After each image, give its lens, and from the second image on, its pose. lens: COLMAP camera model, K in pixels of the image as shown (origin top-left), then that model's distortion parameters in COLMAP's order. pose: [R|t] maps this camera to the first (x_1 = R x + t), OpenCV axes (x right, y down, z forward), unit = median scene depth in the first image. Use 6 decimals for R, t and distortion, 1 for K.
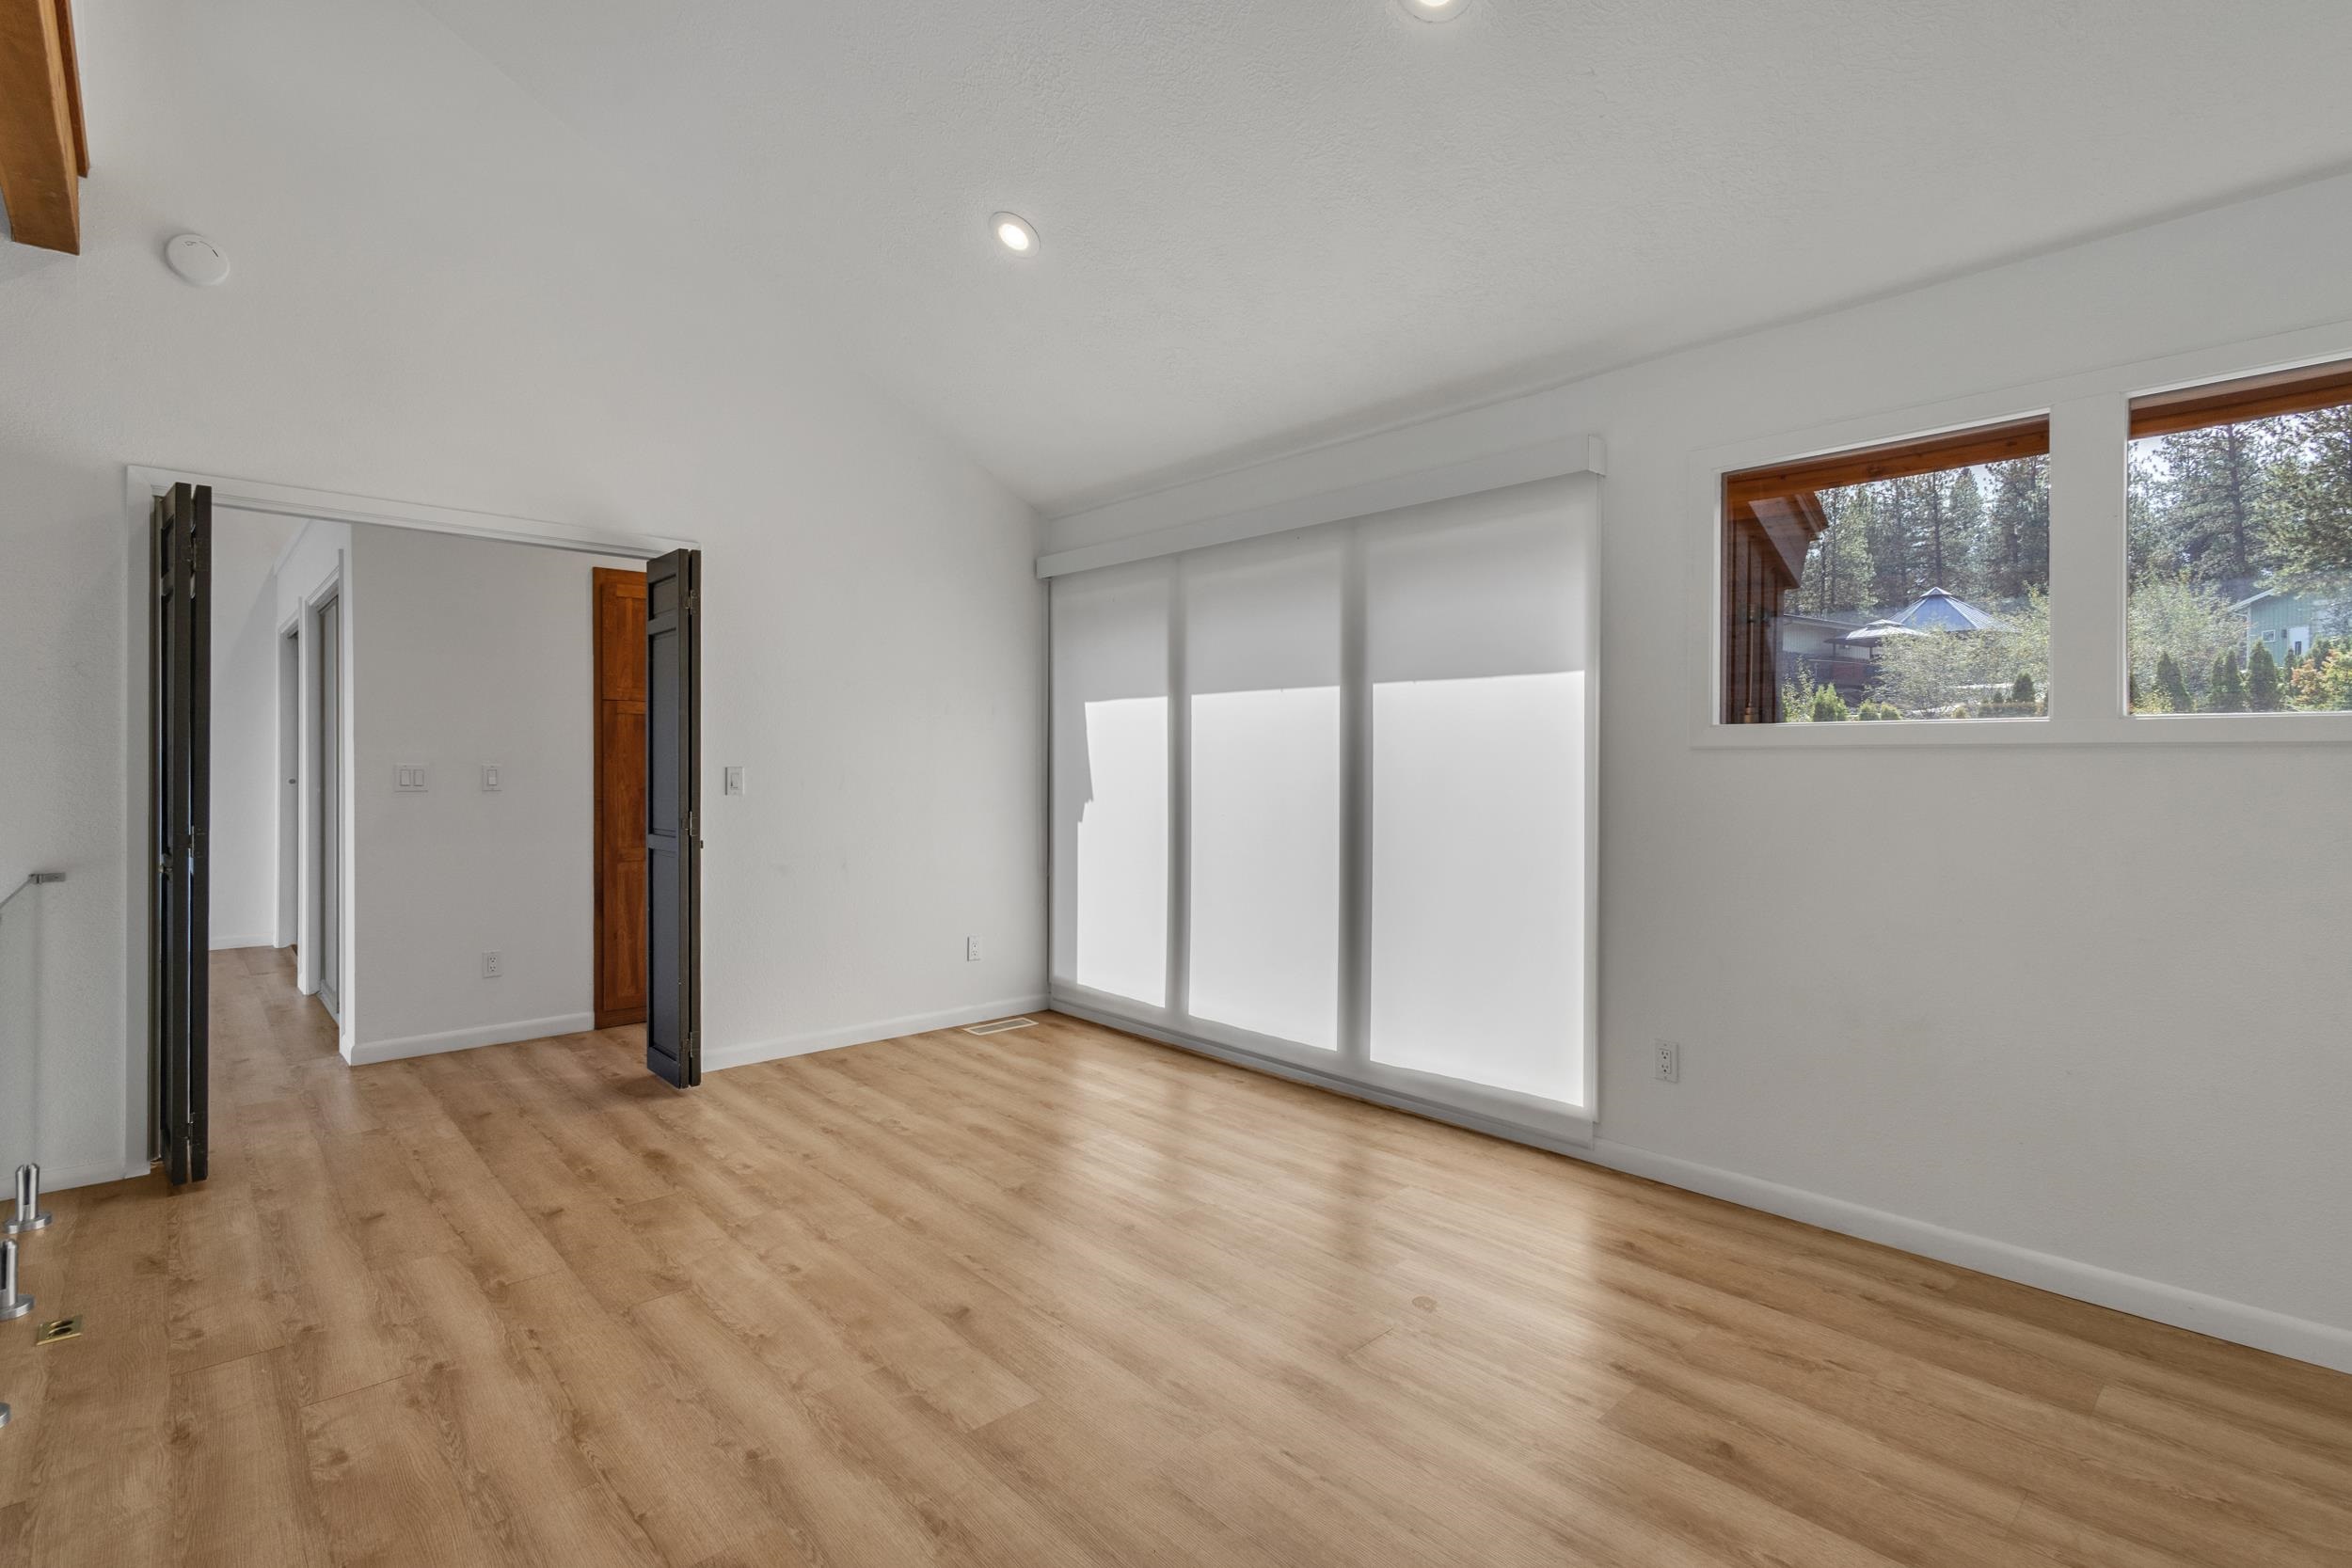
lens RADIAL K [[1090.1, 0, 1175.5], [0, 1090.1, 775.8], [0, 0, 1]] dist [0.005322, 0.000305]
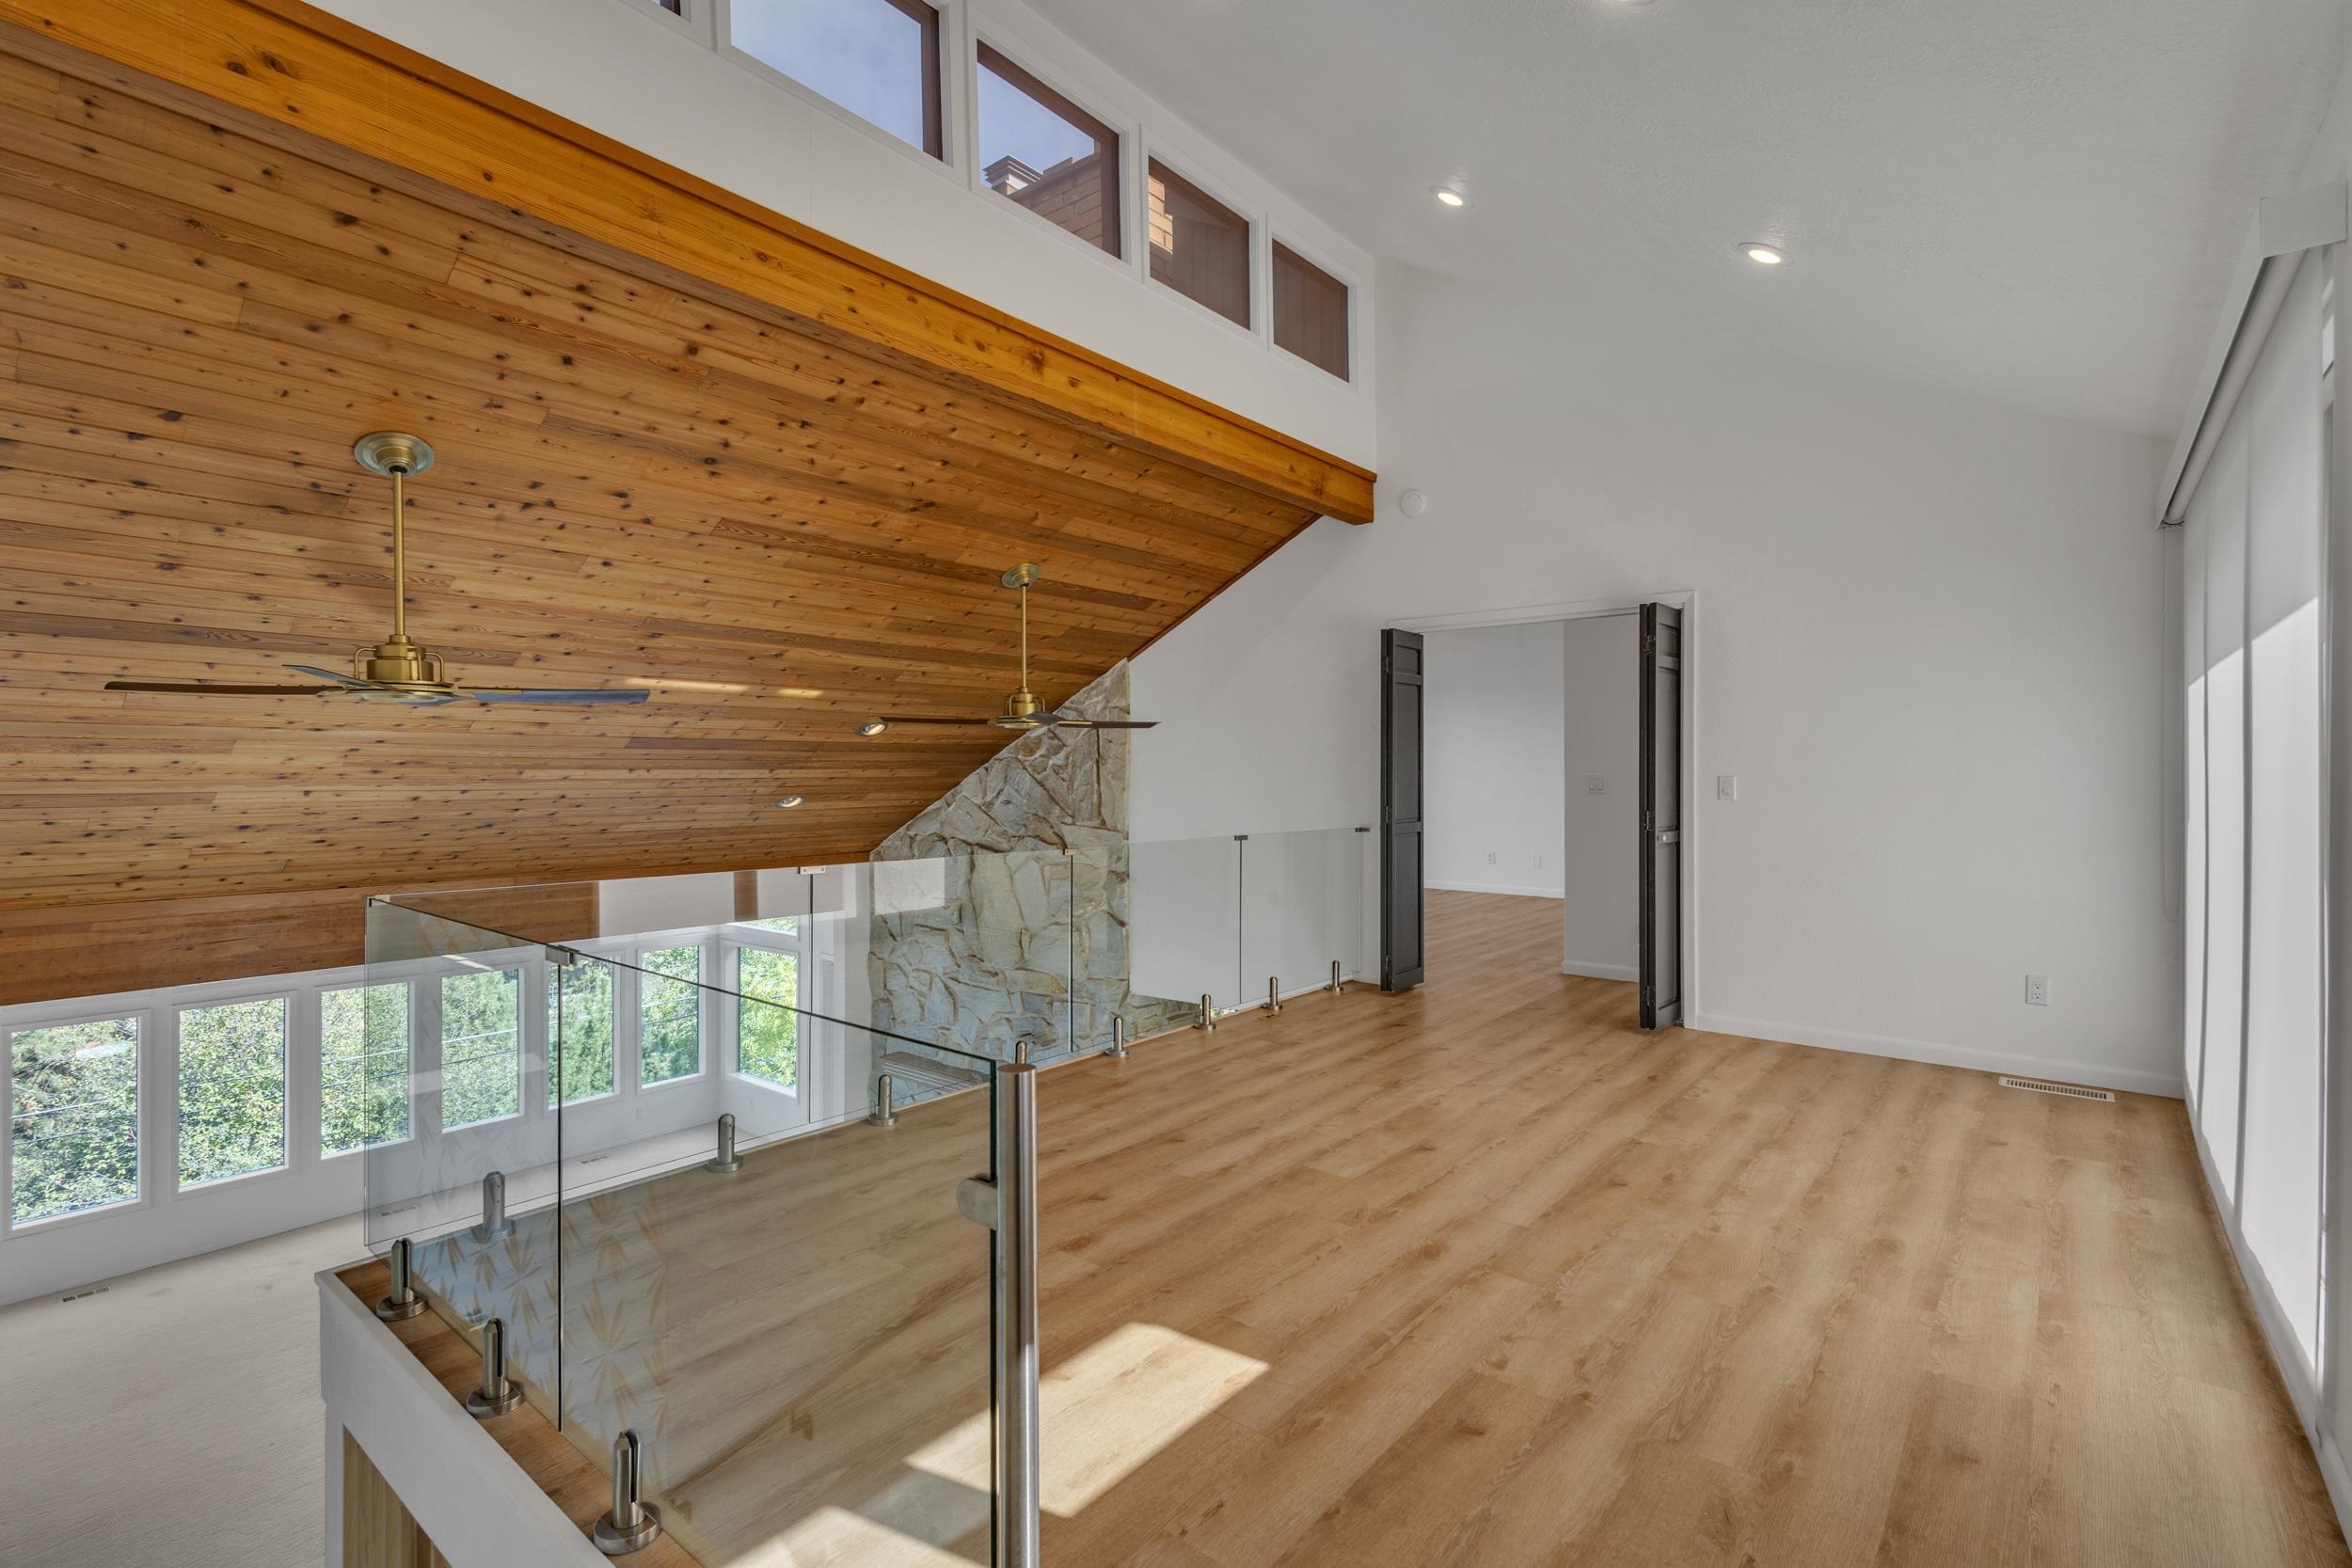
lens RADIAL K [[1090.1, 0, 1175.5], [0, 1090.1, 775.8], [0, 0, 1]] dist [0.005322, 0.000305]
pose [[0.135742, -0.003307, -0.990739, 1.190000], [-0.013282, 0.999898, -0.005157, 0.010842], [0.990655, 0.013859, 0.135684, 0.467408]]
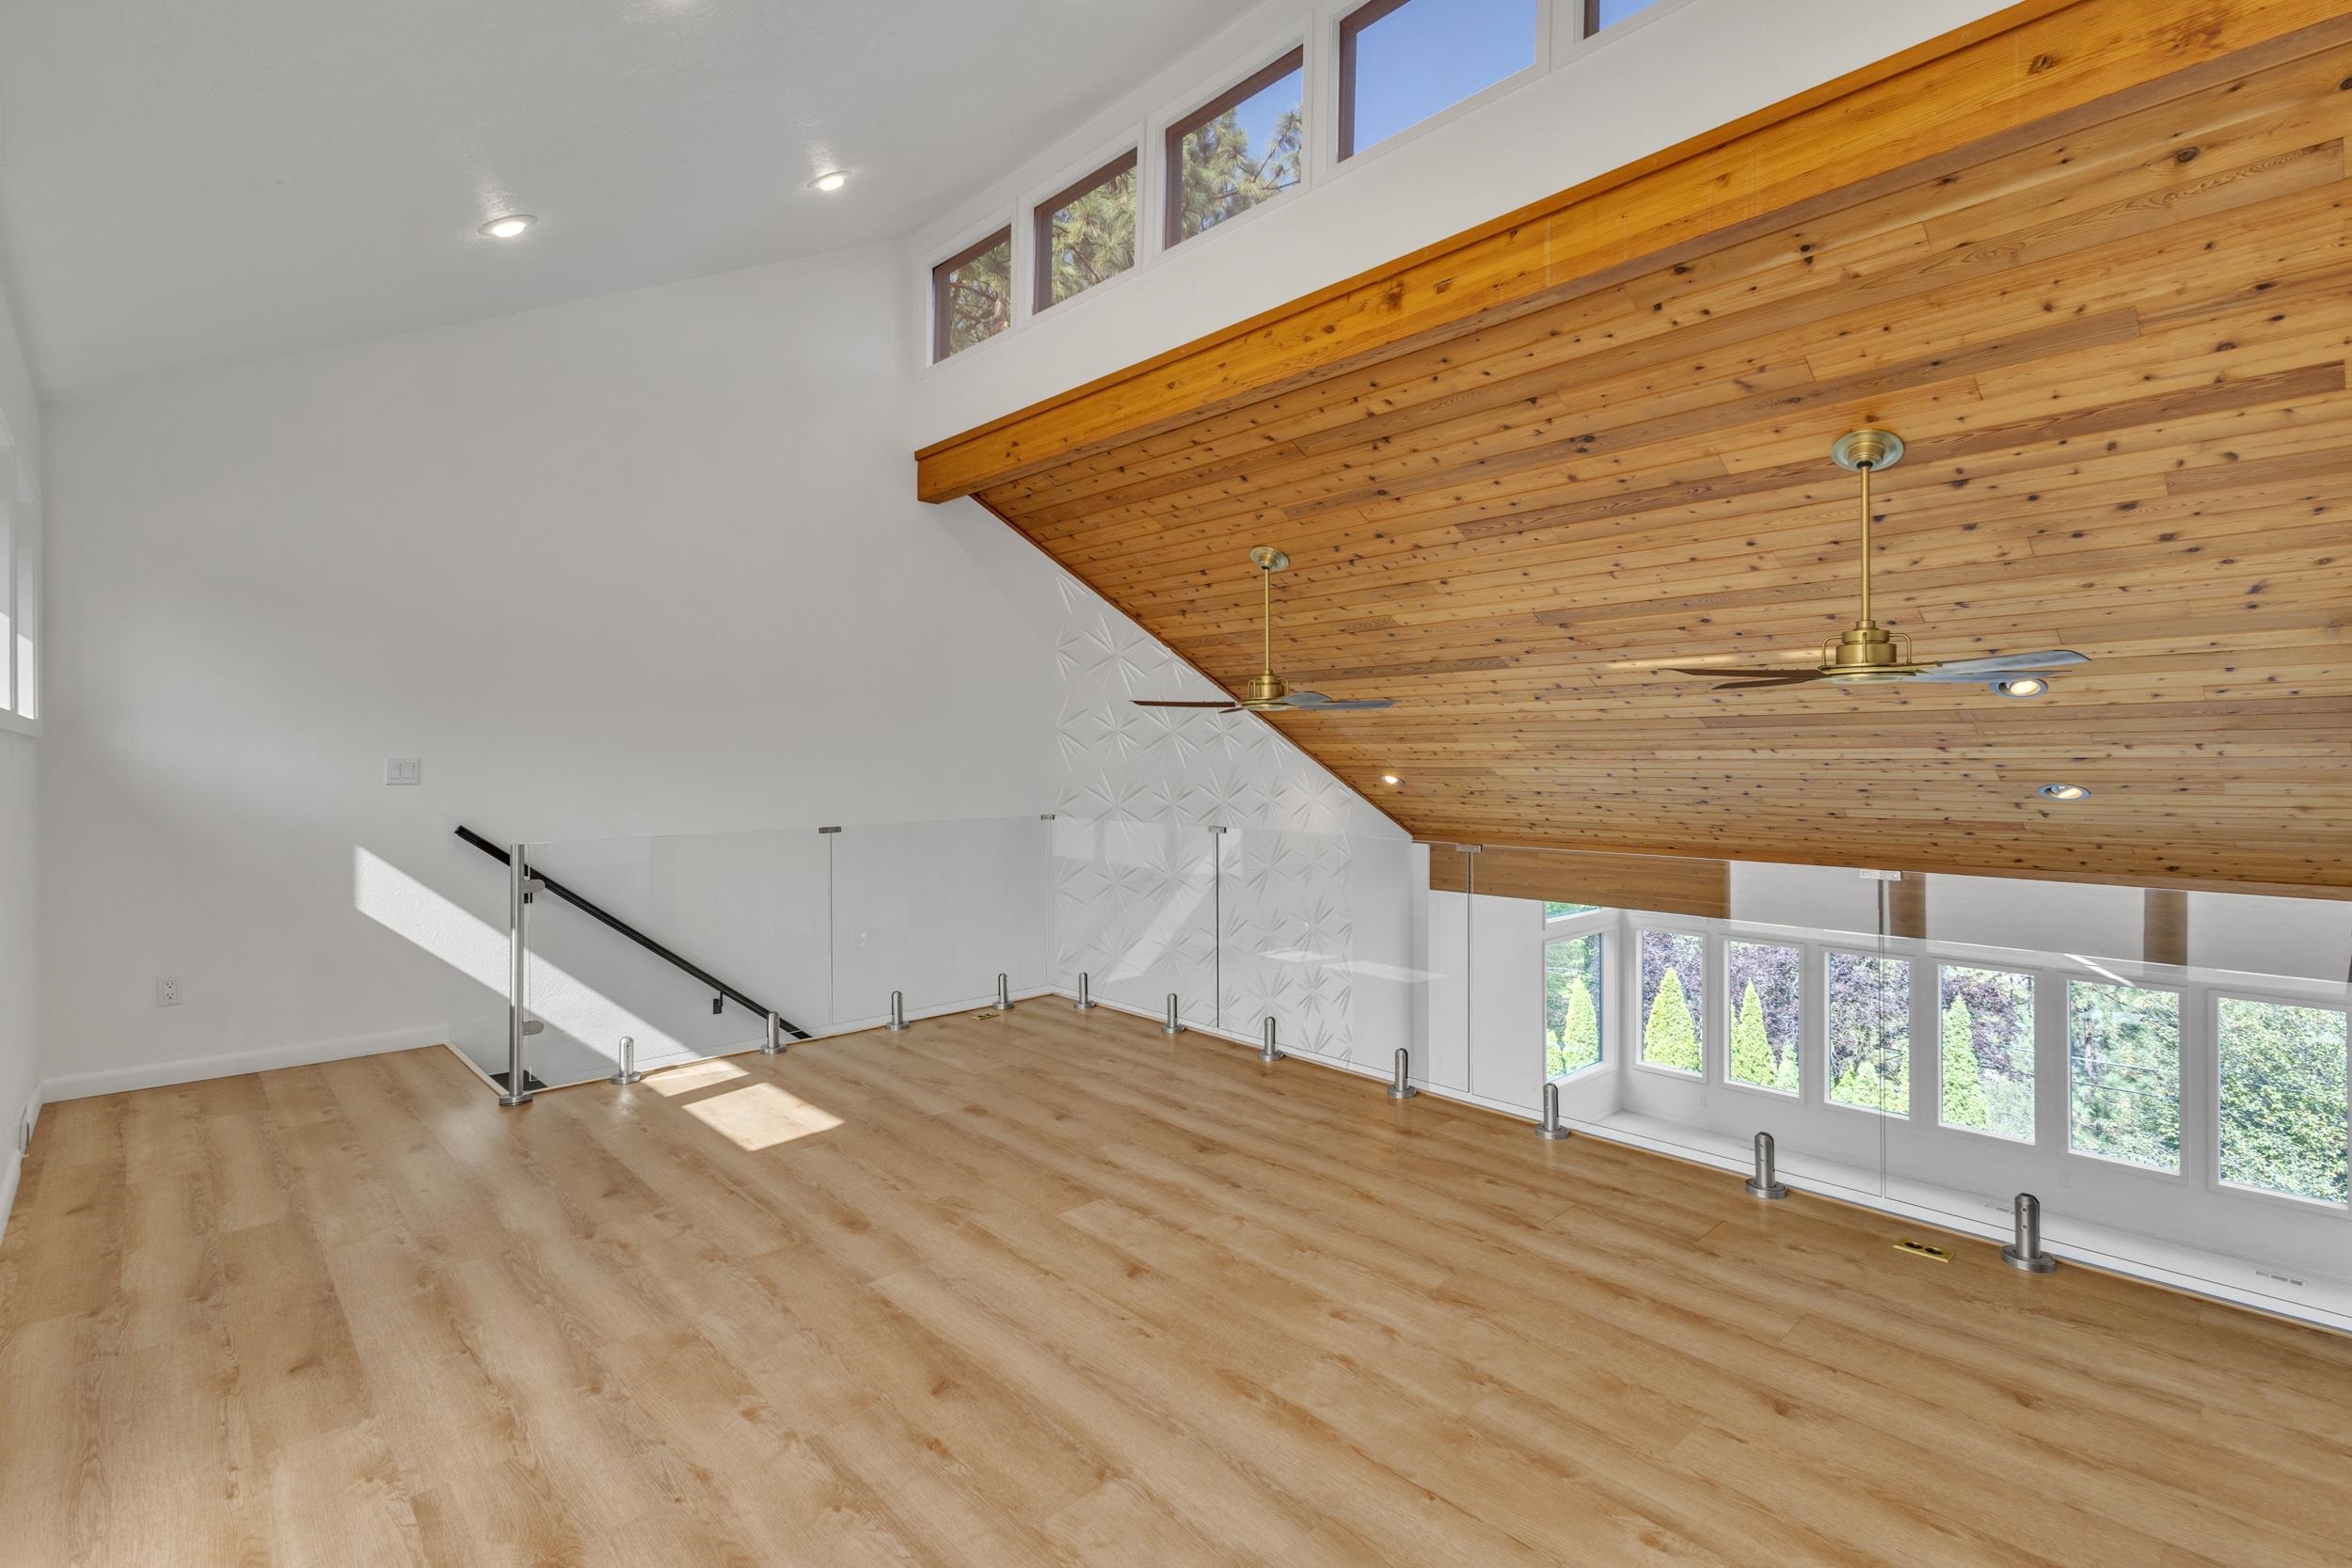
lens RADIAL K [[1080.7, 0, 1169.1], [0, 1080.7, 758.8], [0, 0, 1]] dist [0.006502, -0.000240]
pose [[-0.999997, -0.000748, -0.002297, -0.226460], [-0.000785, 0.999869, 0.016157, -0.017771], [0.002285, 0.016158, -0.999867, 2.030714]]
